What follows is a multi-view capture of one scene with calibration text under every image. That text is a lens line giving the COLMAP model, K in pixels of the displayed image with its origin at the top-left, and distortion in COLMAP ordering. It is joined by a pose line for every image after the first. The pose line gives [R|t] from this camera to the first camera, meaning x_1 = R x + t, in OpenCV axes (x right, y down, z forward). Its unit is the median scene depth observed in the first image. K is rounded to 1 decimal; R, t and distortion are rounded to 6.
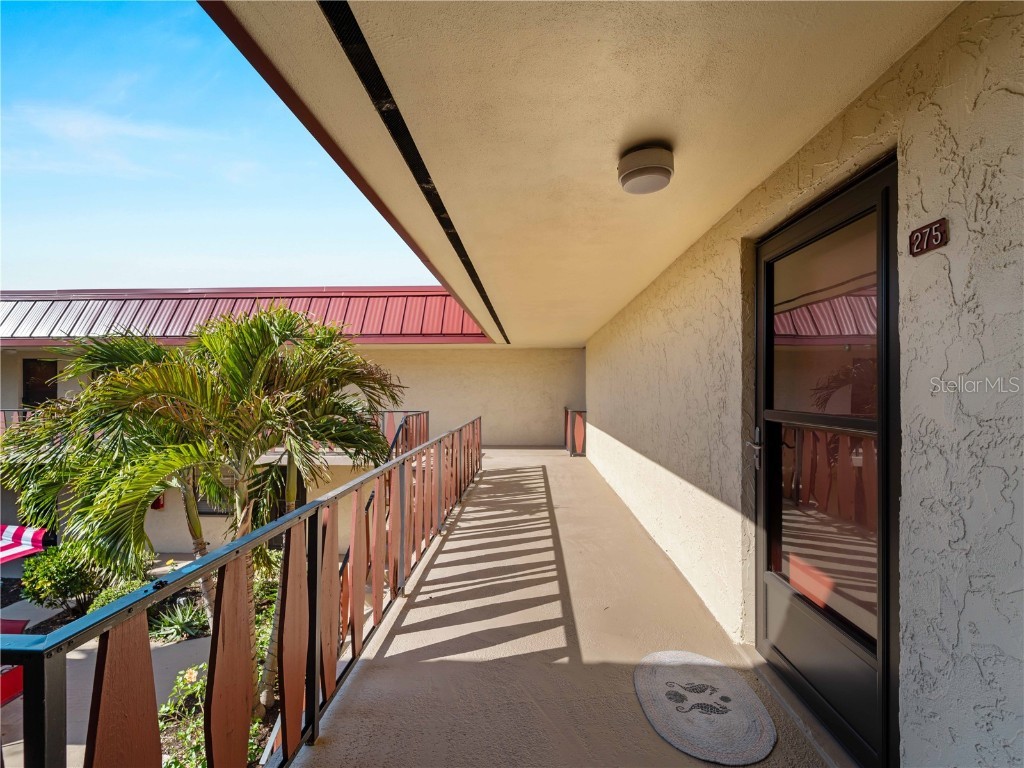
lens RADIAL K [[459.5, 0, 515.5], [0, 459.5, 387.9], [0, 0, 1]] dist [0.005344, -0.003431]
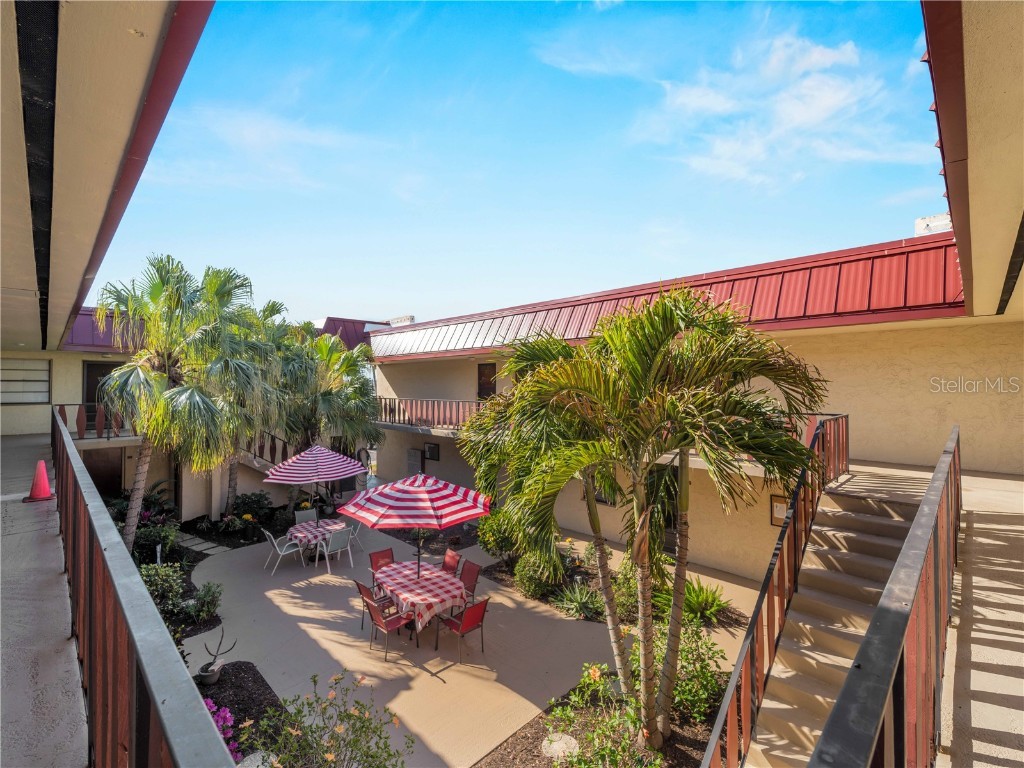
lens RADIAL K [[459.5, 0, 511.9], [0, 459.5, 384.8], [0, 0, 1]] dist [0.005344, -0.003431]
pose [[0.734443, -0.003789, -0.678660, -0.153040], [0.003576, 0.999992, -0.001713, 0.003068], [0.678661, -0.001169, 0.734450, 0.142913]]
